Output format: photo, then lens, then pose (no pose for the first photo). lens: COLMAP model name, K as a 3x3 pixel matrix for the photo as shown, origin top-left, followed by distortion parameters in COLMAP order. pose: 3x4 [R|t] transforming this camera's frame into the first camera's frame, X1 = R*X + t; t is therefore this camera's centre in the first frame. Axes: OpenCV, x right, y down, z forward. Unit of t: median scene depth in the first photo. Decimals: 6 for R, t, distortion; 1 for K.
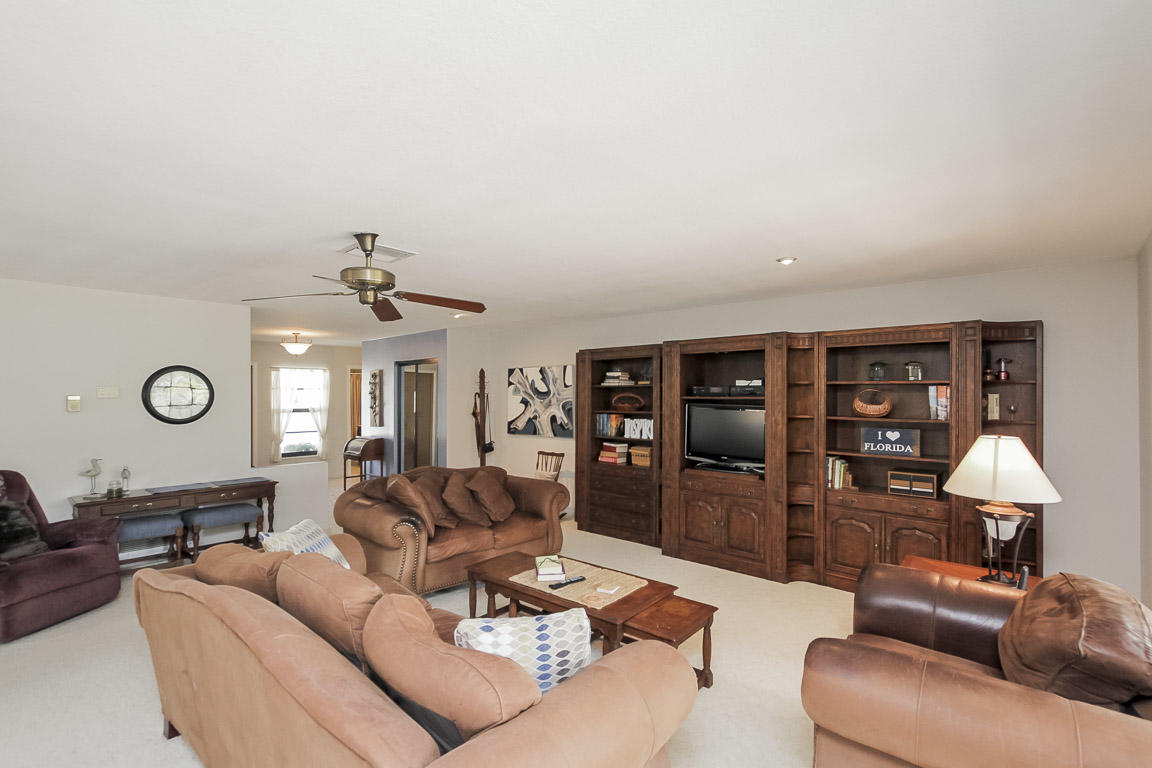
lens RADIAL K [[539.5, 0, 580.0], [0, 539.5, 394.0], [0, 0, 1]] dist [0.003681, 0.000314]
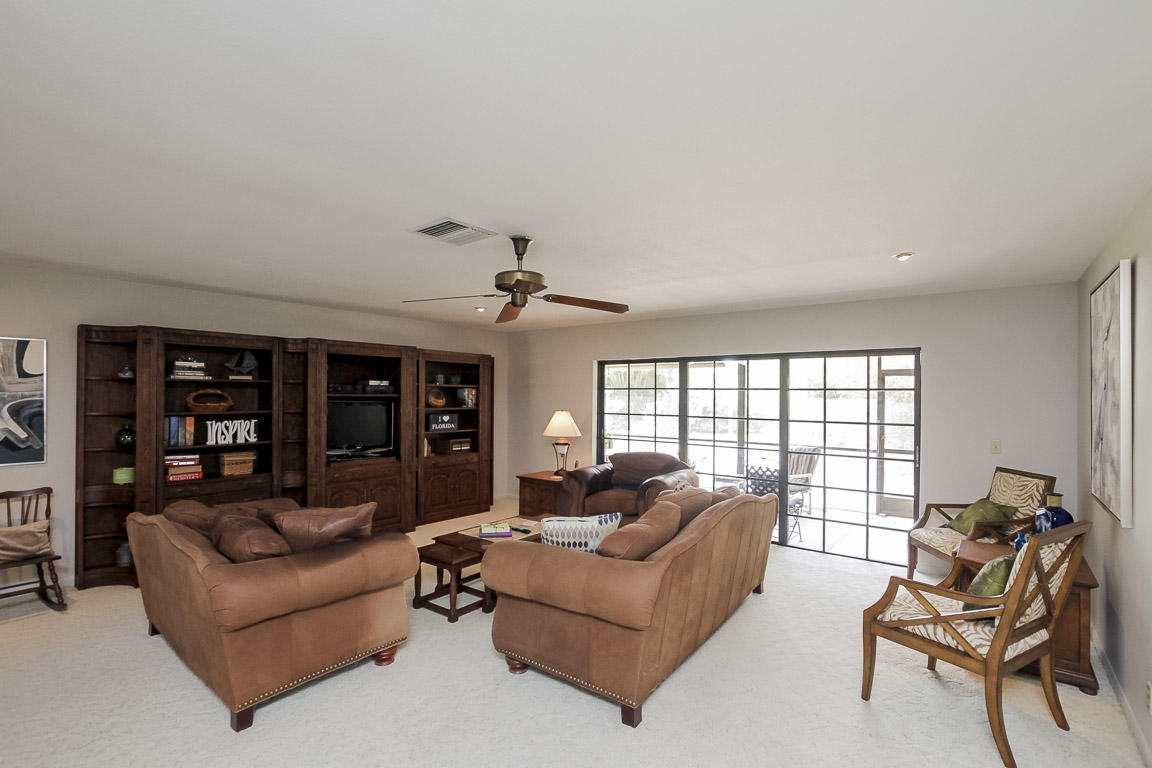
lens RADIAL K [[539.5, 0, 579.8], [0, 539.5, 389.4], [0, 0, 1]] dist [0.003681, 0.000314]
pose [[-0.075988, 0.006765, 0.997086, -0.797426], [-0.011125, 0.999909, -0.007632, -0.001693], [-0.997047, -0.011673, -0.075906, 0.540657]]
